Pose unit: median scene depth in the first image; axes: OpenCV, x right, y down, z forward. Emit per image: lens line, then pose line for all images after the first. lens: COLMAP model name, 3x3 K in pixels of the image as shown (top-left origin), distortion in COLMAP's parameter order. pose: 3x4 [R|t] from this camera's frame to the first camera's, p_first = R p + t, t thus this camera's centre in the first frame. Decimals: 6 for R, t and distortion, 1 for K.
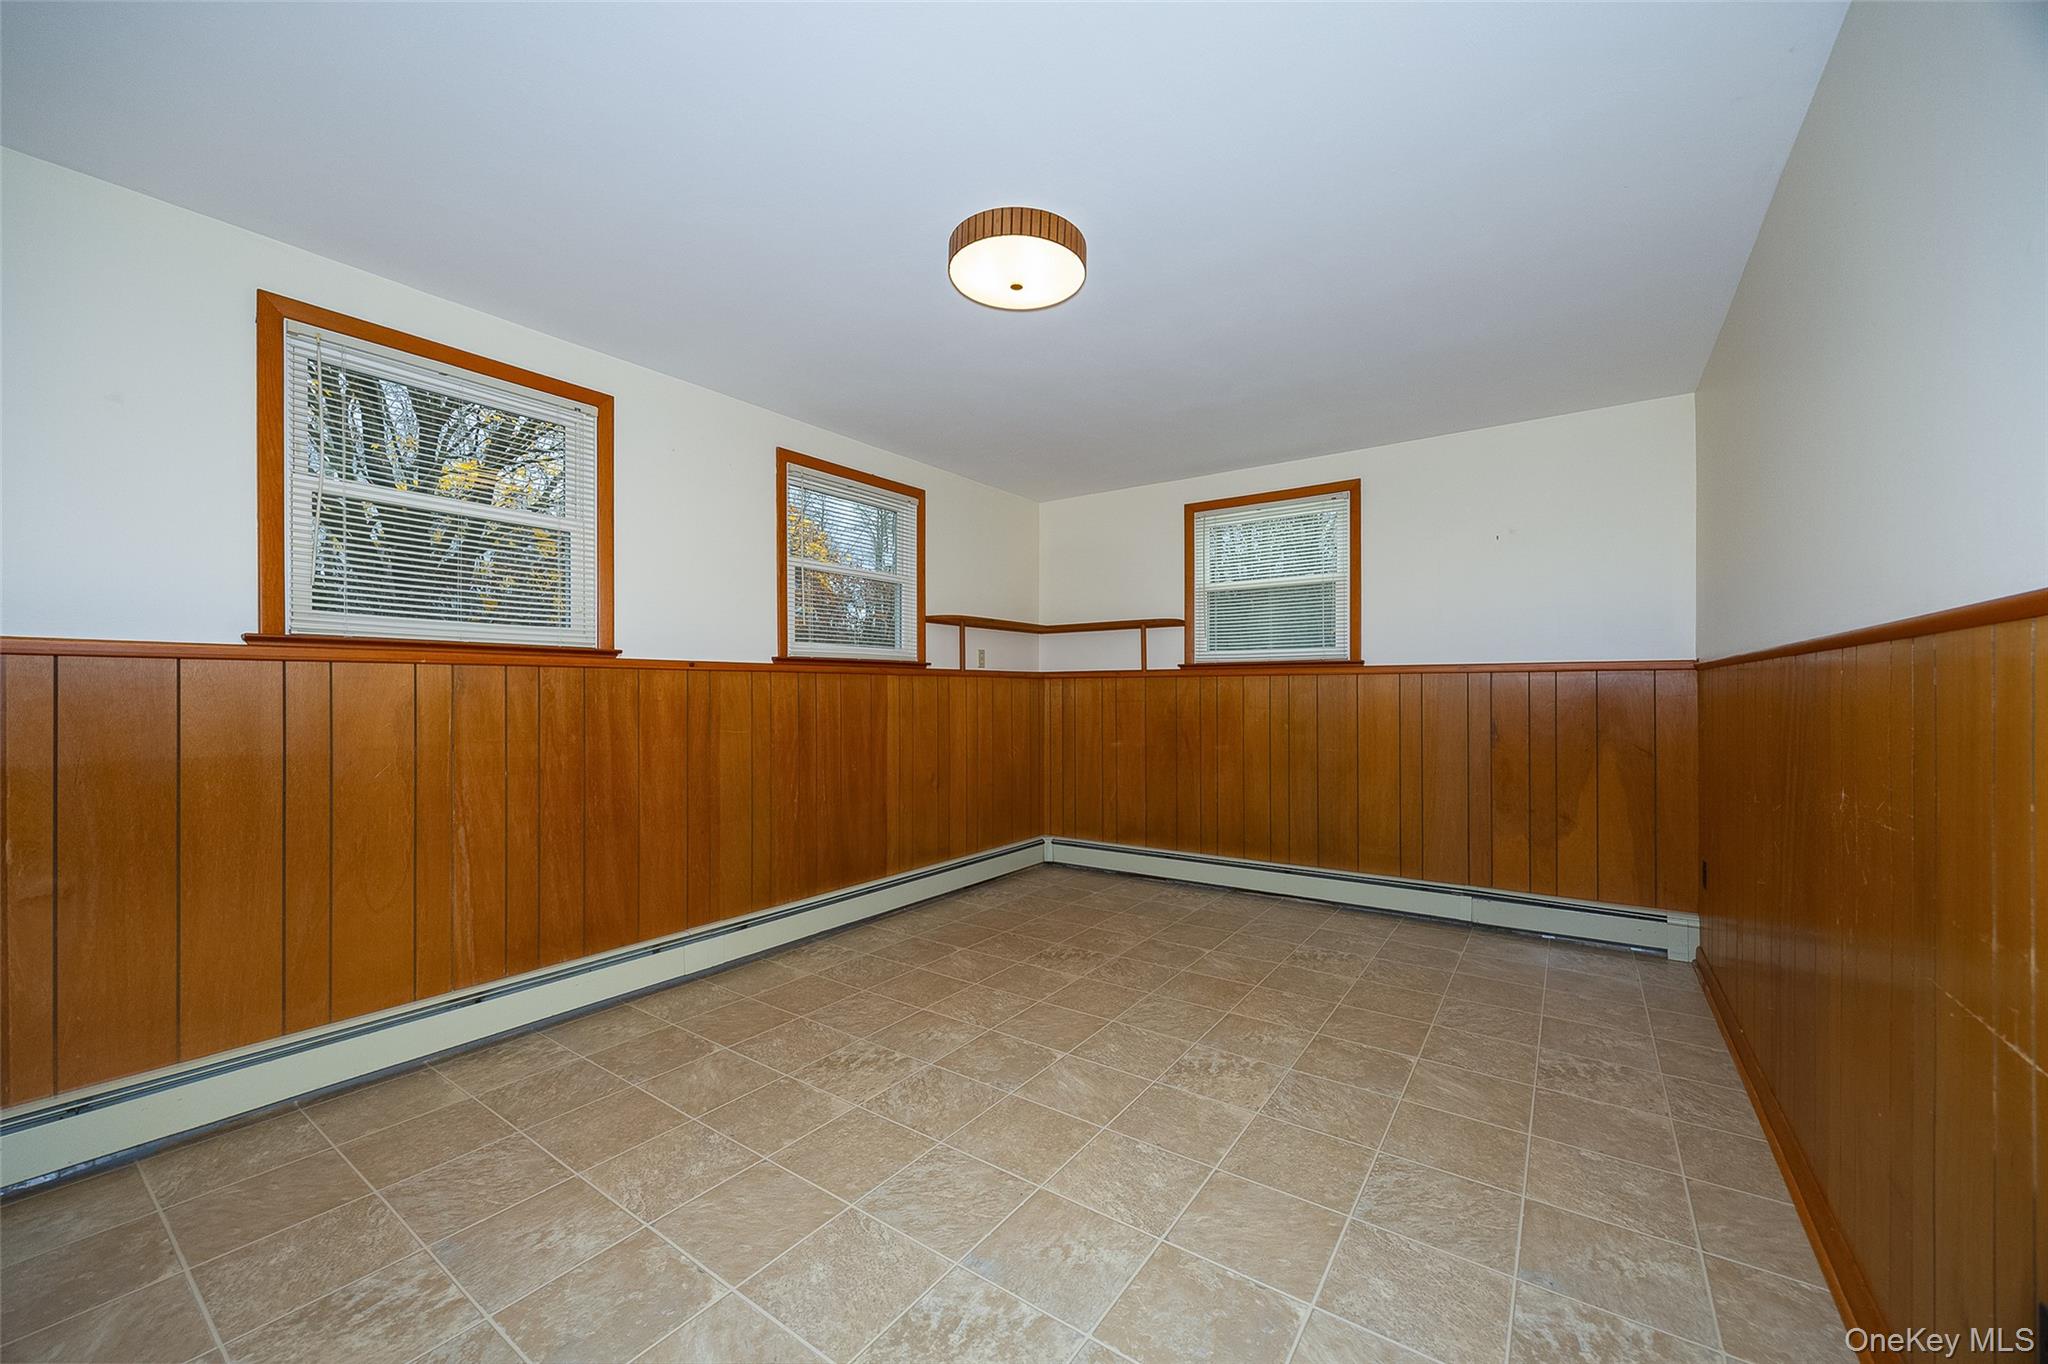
lens RADIAL K [[790.7, 0, 1019.3], [0, 790.7, 687.6], [0, 0, 1]] dist [-0.004948, -0.000495]
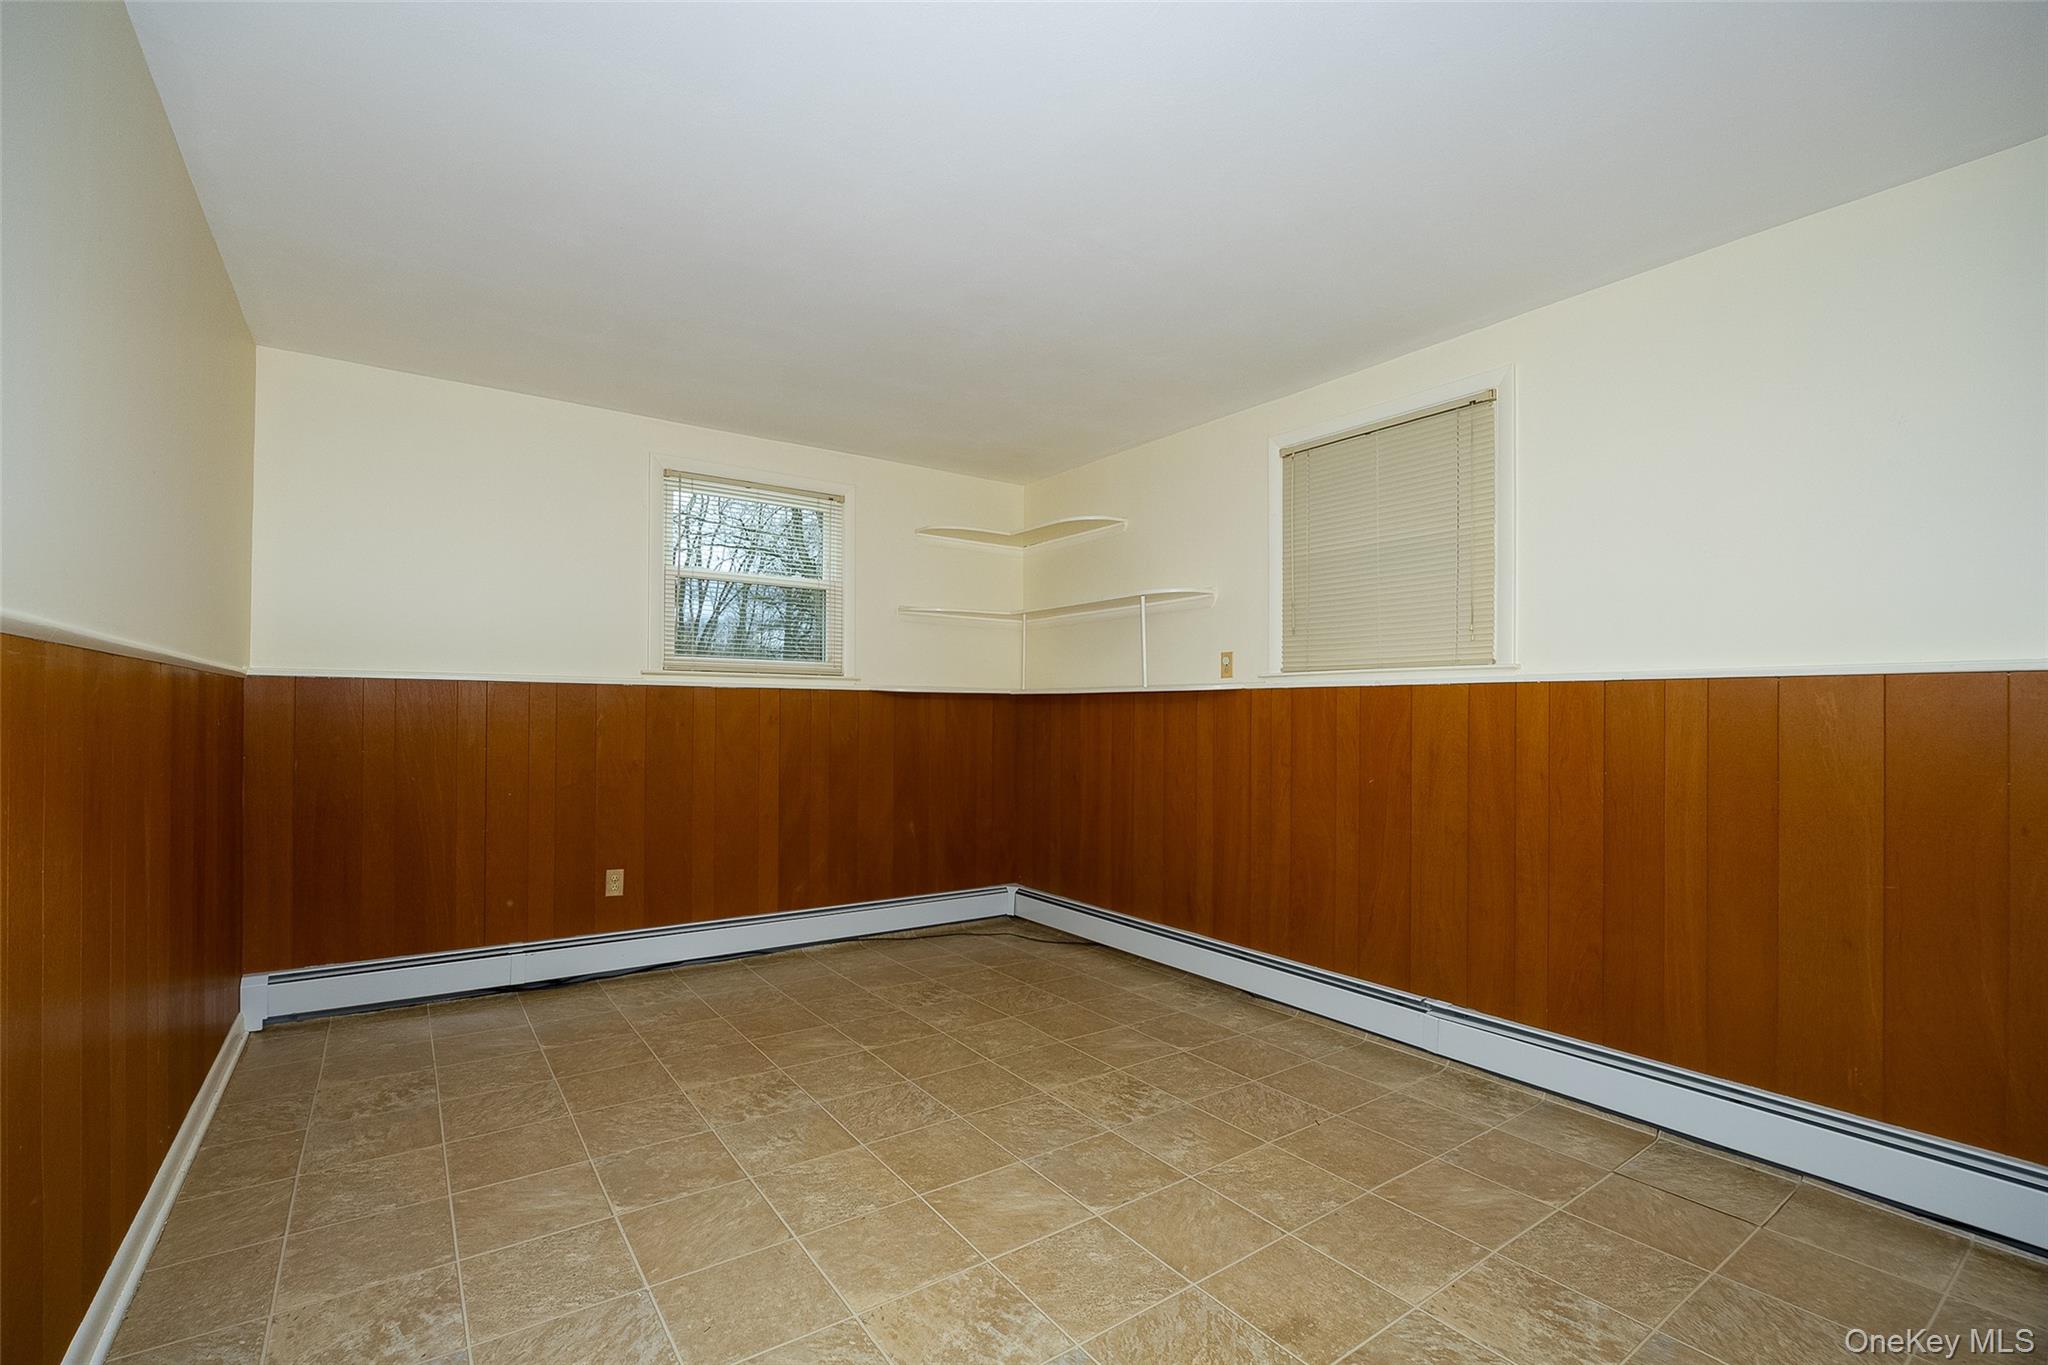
lens RADIAL K [[897.1, 0, 1027.1], [0, 897.1, 735.6], [0, 0, 1]] dist [-0.016064, -0.004257]
pose [[-0.327944, 0.016120, -0.944560, 0.880860], [-0.008112, 0.999769, 0.019879, 0.004001], [0.944662, 0.014182, -0.327737, 1.241681]]
